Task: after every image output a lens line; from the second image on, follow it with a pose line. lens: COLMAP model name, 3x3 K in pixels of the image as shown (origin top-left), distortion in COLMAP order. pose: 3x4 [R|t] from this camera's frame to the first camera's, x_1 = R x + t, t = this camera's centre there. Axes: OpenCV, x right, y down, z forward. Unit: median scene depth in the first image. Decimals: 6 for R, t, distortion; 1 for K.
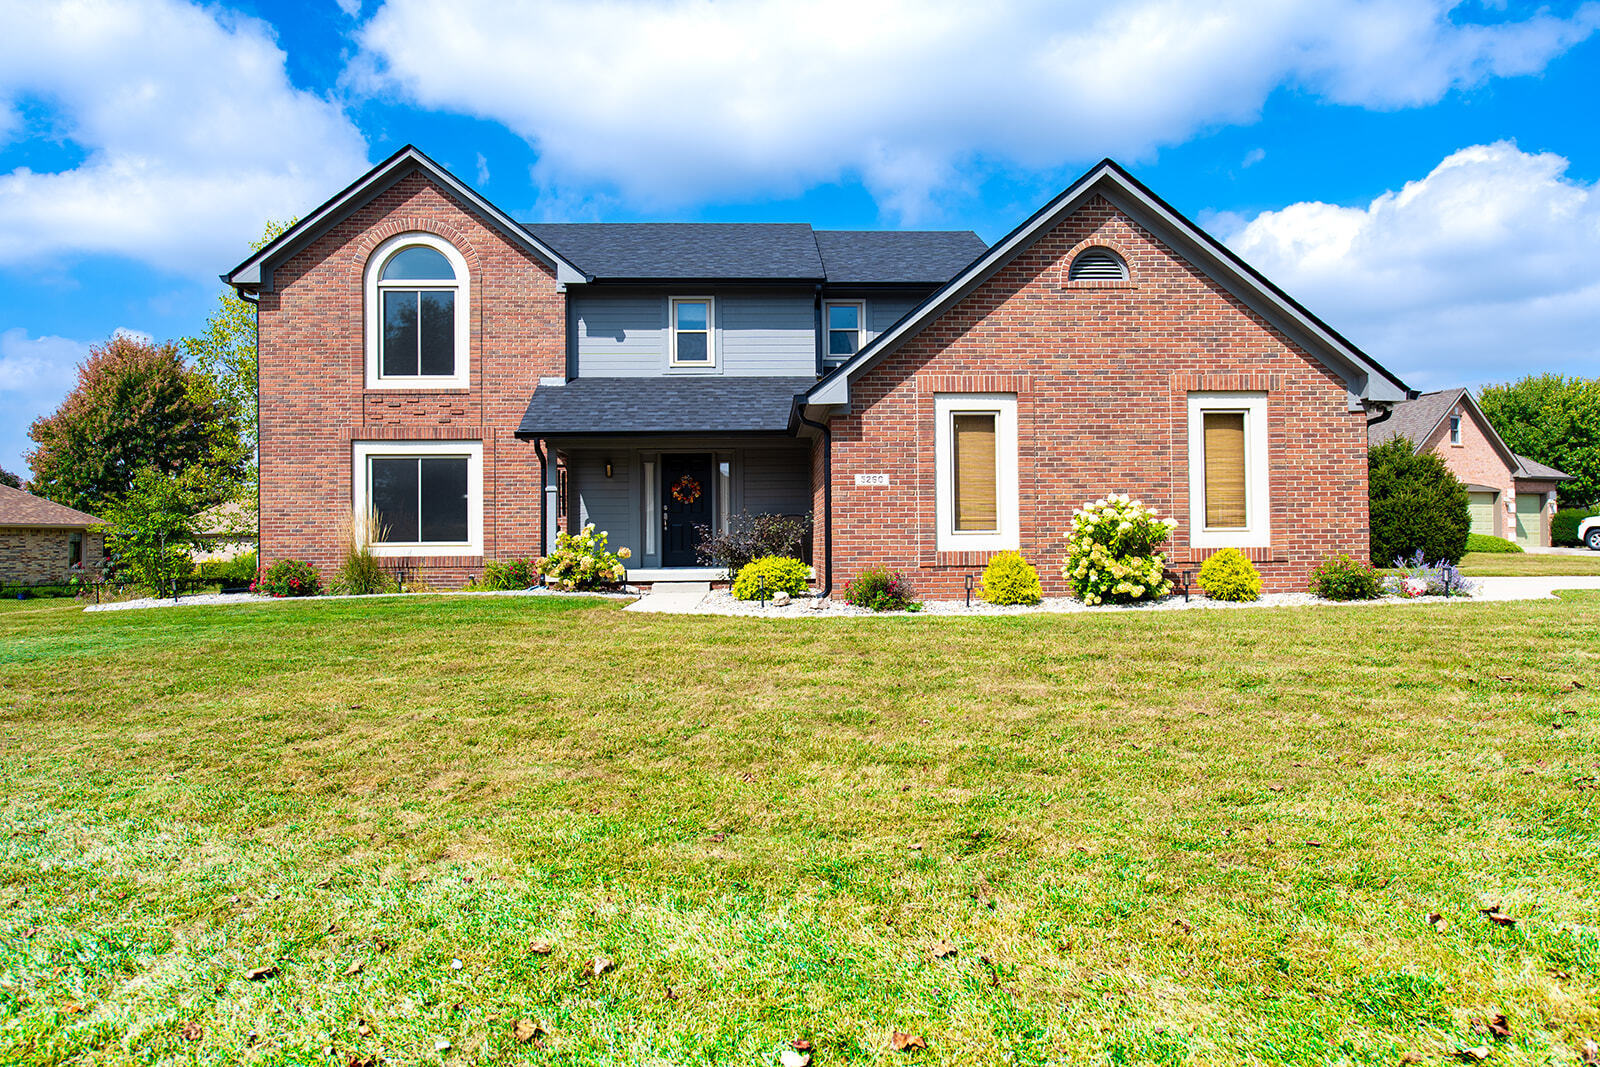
lens RADIAL K [[1081.3, 0, 795.9], [0, 1081.3, 526.3], [0, 0, 1]] dist [0.003728, -0.006574]
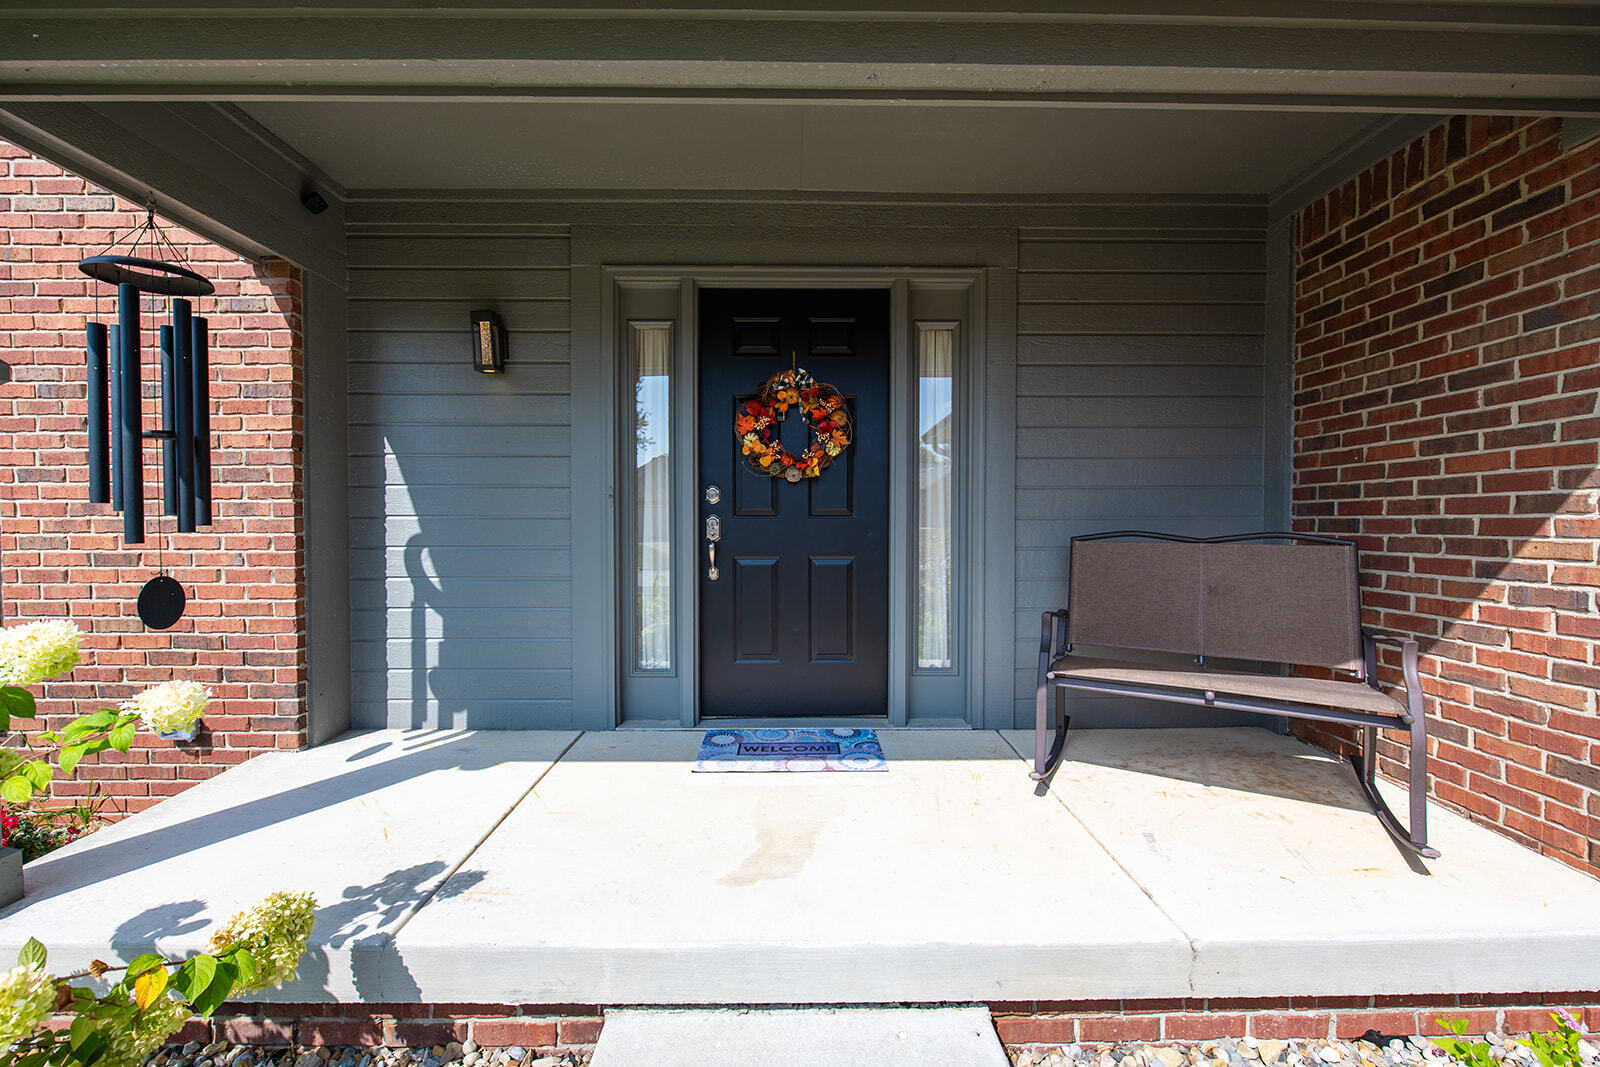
lens RADIAL K [[644.2, 0, 799.8], [0, 644.2, 533.6], [0, 0, 1]] dist [-0.006488, -0.000576]
pose [[0.999756, 0.010403, 0.019486, -0.135723], [-0.010711, 0.999819, 0.015748, -0.014039], [-0.019319, -0.015953, 0.999686, 1.120597]]
